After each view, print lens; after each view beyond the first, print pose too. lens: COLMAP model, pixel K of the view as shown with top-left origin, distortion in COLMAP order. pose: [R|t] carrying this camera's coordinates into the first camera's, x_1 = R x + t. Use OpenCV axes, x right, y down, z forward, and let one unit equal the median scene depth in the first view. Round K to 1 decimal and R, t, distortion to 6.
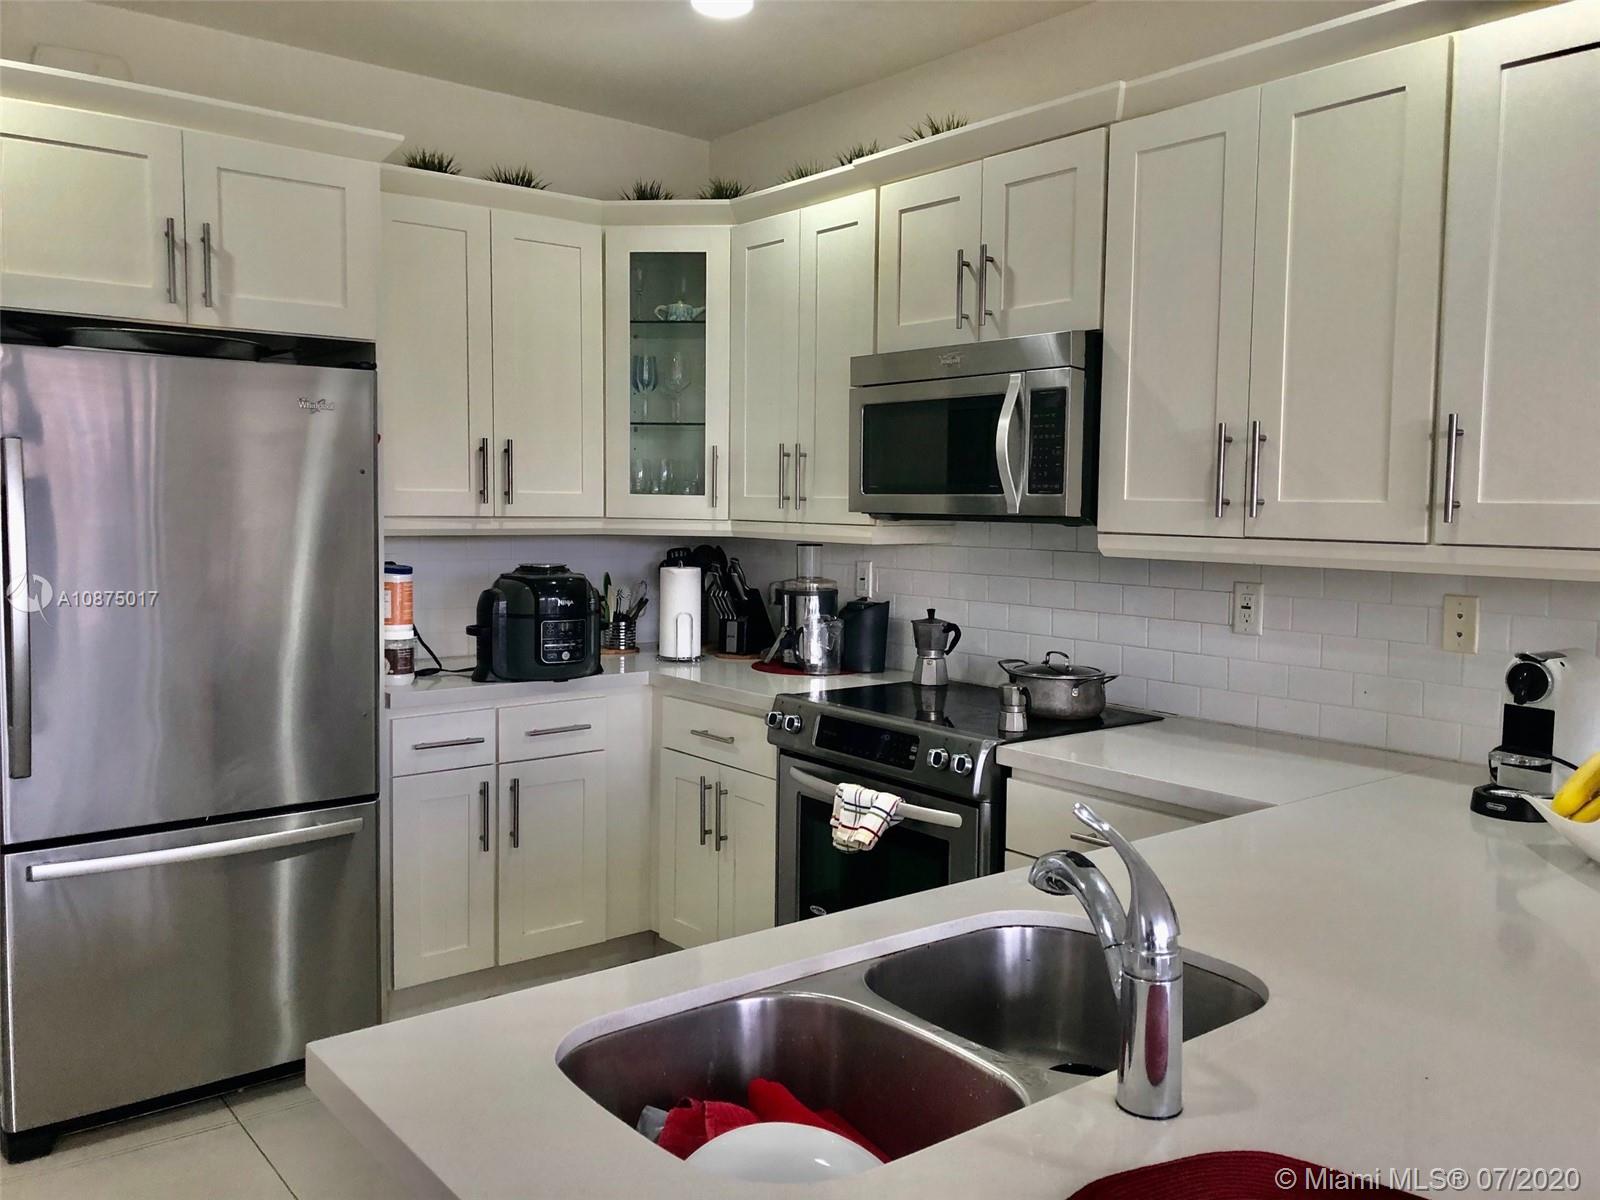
lens RADIAL K [[1297.1, 0, 810.1], [0, 1297.1, 586.0], [0, 0, 1]] dist [0.036768, -0.034562]
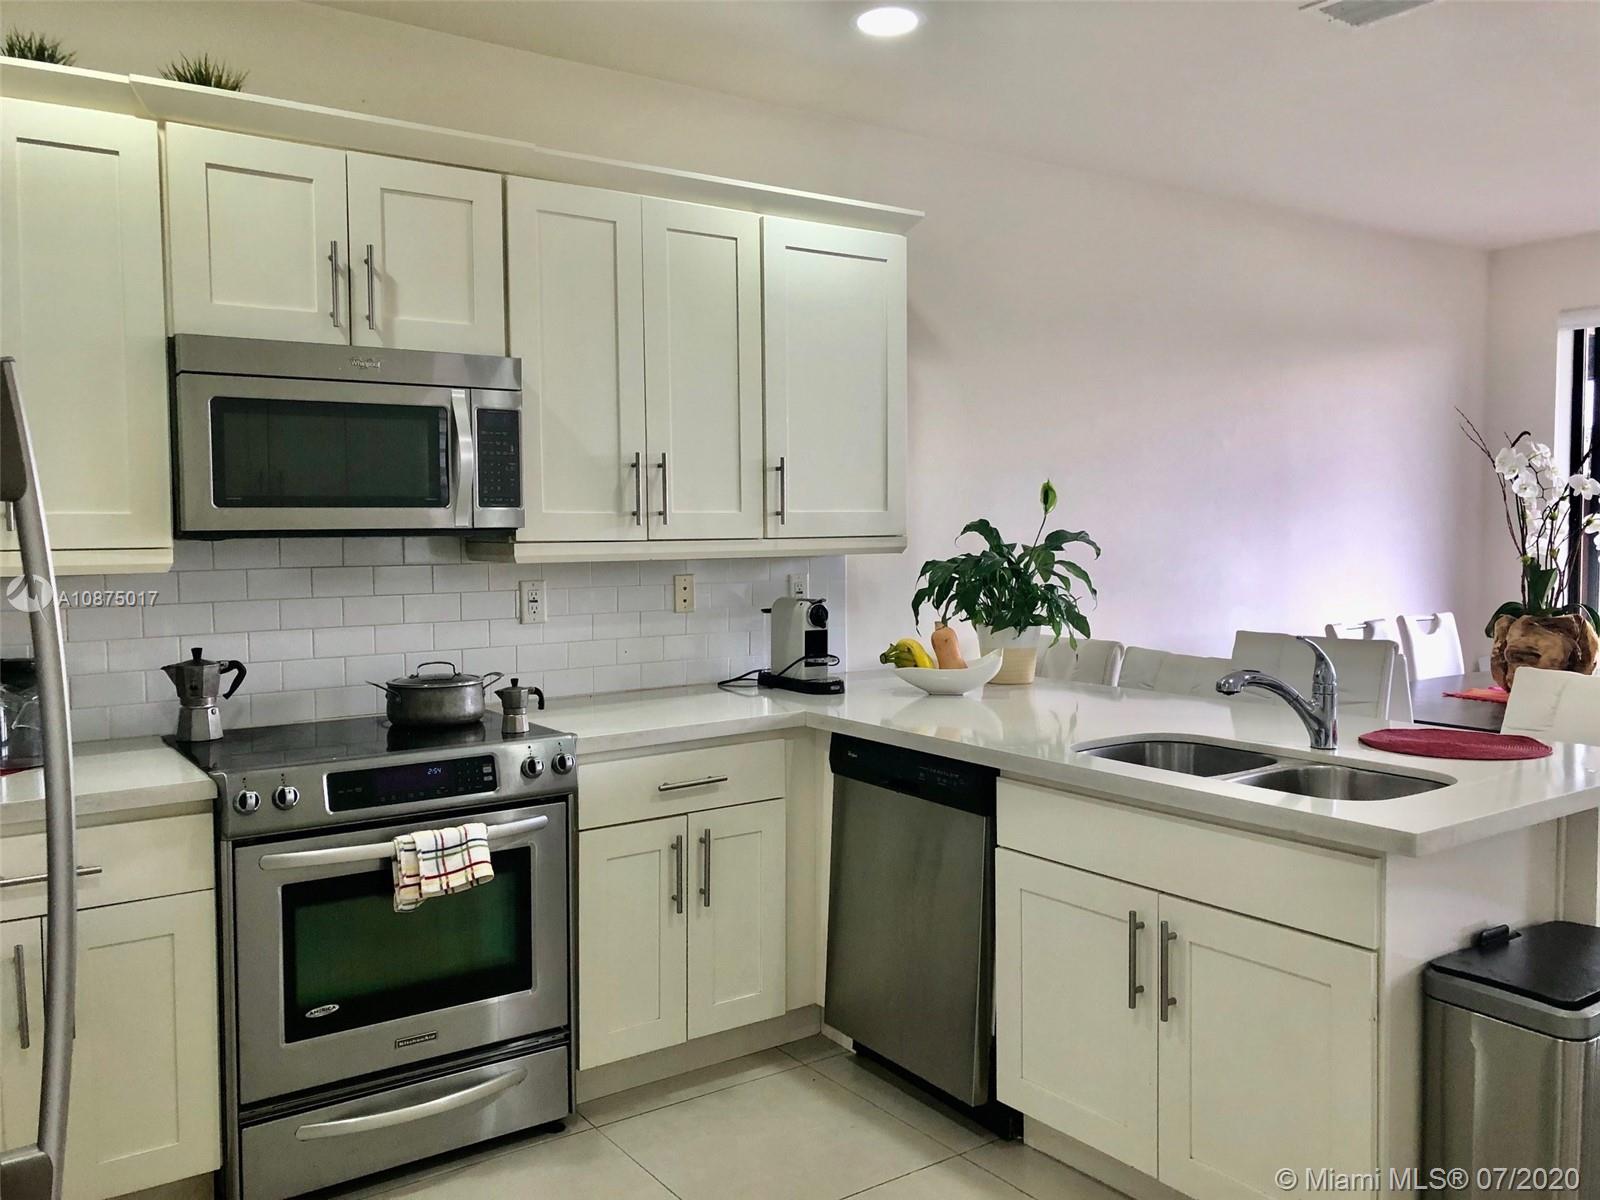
lens RADIAL K [[1297.1, 0, 812.4], [0, 1297.1, 600.7], [0, 0, 1]] dist [0.036768, -0.034562]
pose [[0.064834, -0.079513, 0.994723, -0.873977], [0.072621, 0.994553, 0.074766, -0.057113], [-0.995250, 0.067391, 0.070255, 0.682672]]
